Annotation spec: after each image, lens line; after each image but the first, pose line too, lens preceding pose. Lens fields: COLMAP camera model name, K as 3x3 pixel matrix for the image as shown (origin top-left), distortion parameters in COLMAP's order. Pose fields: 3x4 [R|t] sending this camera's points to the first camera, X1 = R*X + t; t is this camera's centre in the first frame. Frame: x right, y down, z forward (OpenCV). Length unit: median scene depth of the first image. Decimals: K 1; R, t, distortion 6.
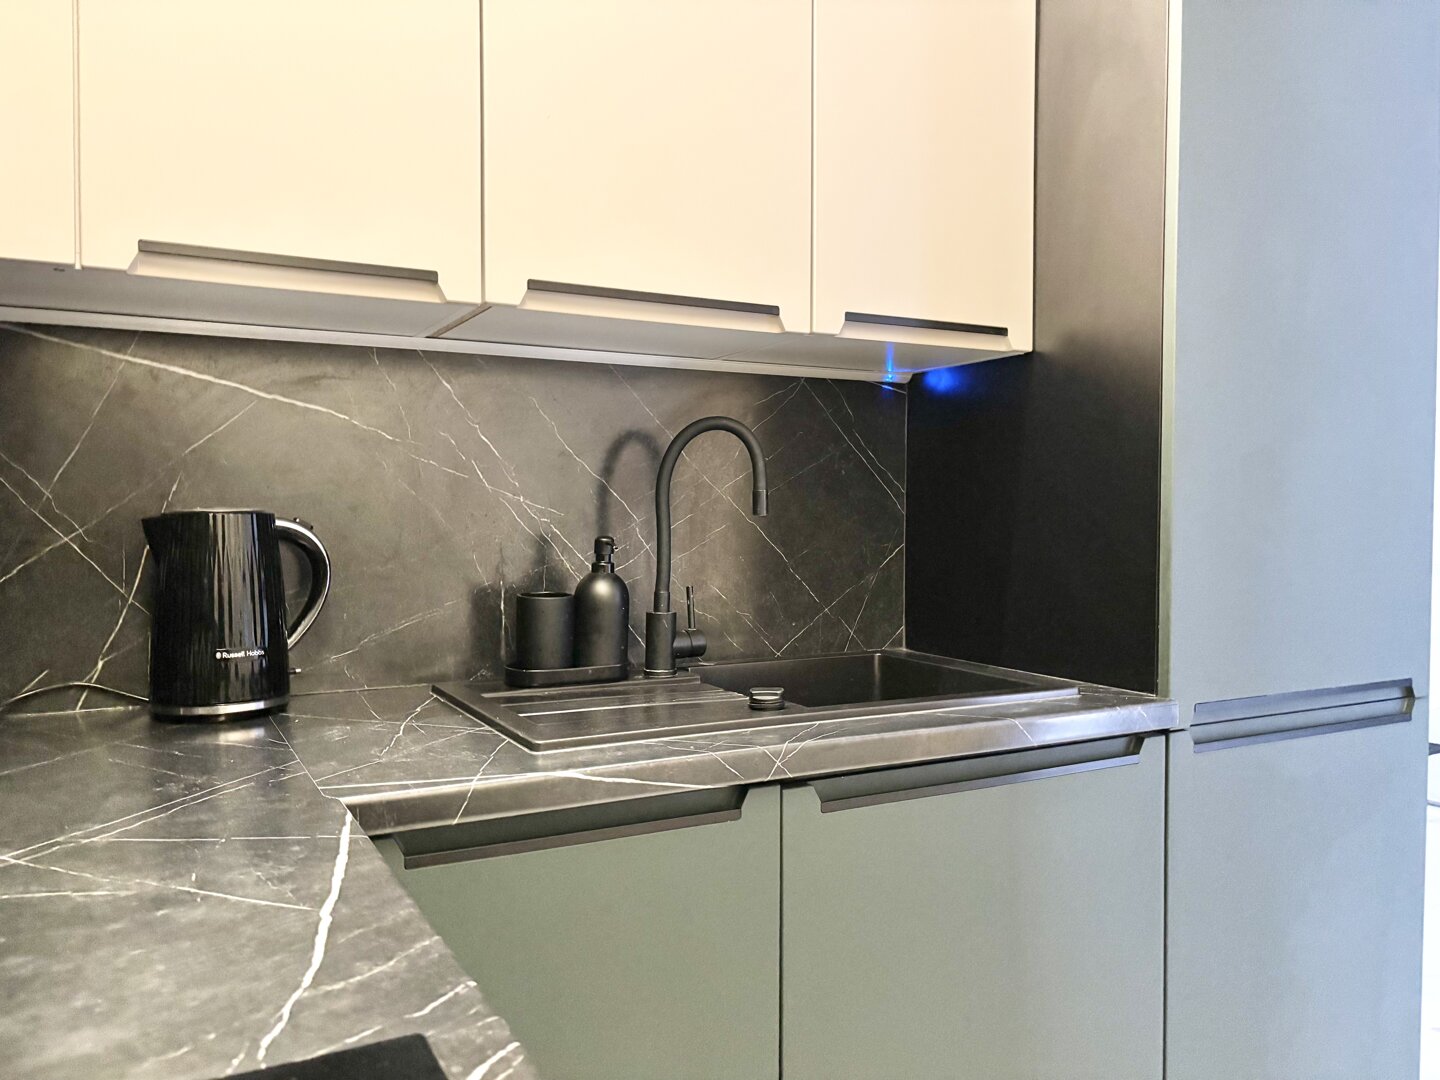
lens RADIAL K [[1086.3, 0, 734.5], [0, 1086.3, 532.2], [0, 0, 1]] dist [0.022210, -0.016601]
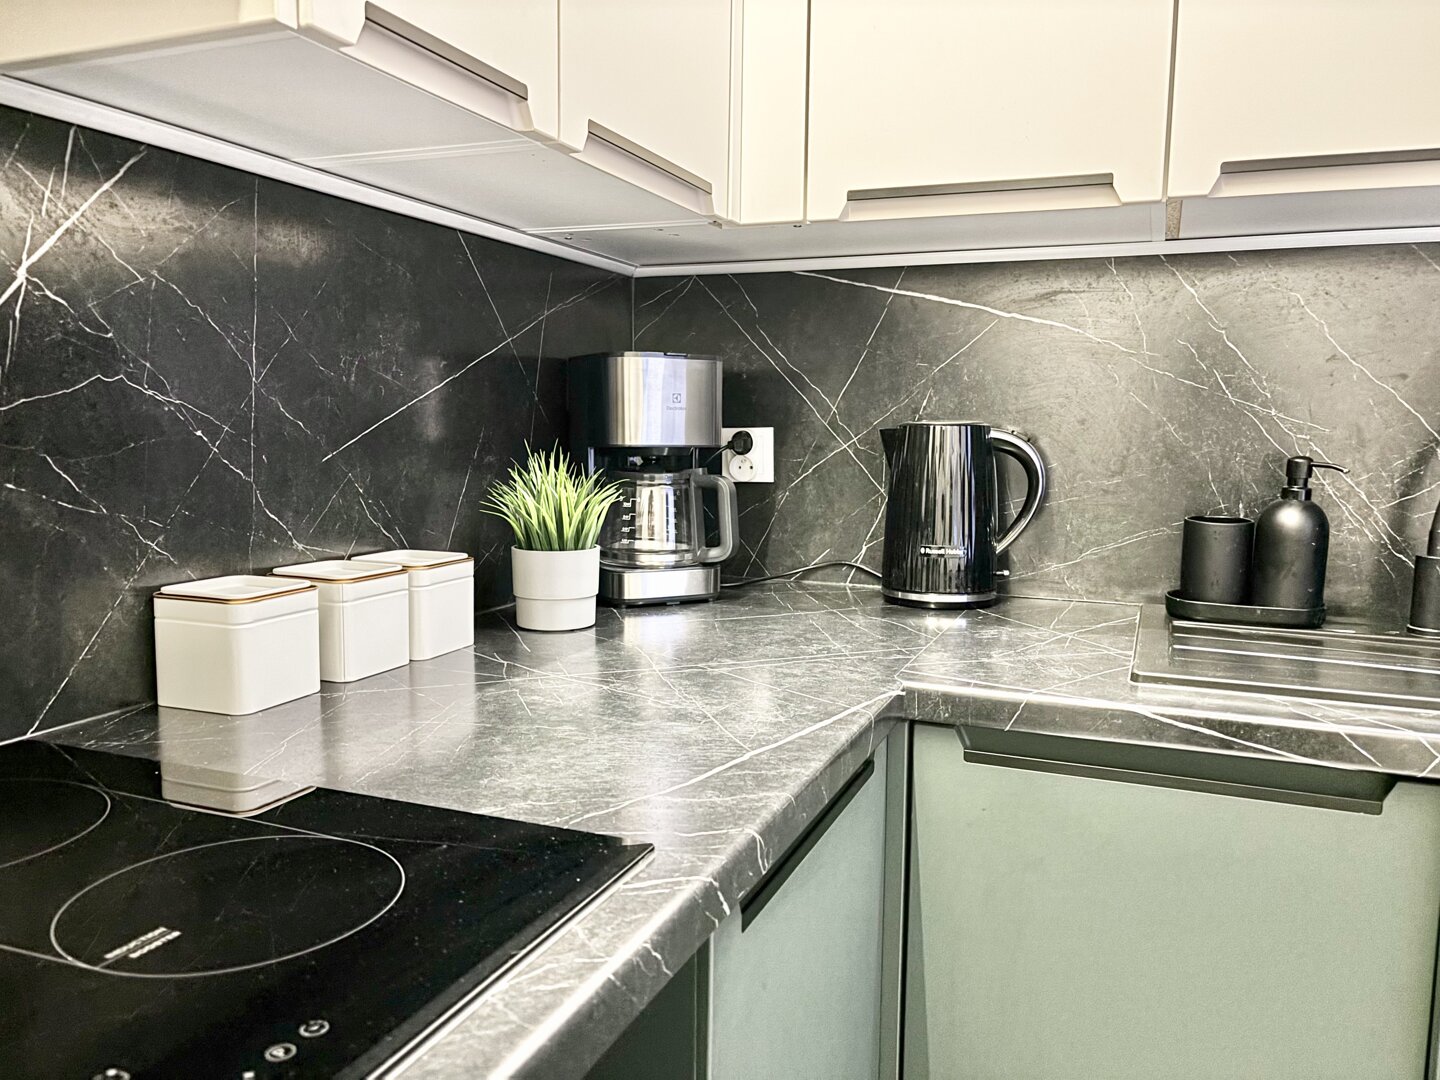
lens RADIAL K [[1086.3, 0, 729.7], [0, 1086.3, 545.4], [0, 0, 1]] dist [0.022210, -0.016601]
pose [[0.636850, 0.093403, -0.765309, 0.258756], [-0.026235, 0.994685, 0.099567, 0.000009], [0.770541, -0.043331, 0.635916, 0.115488]]
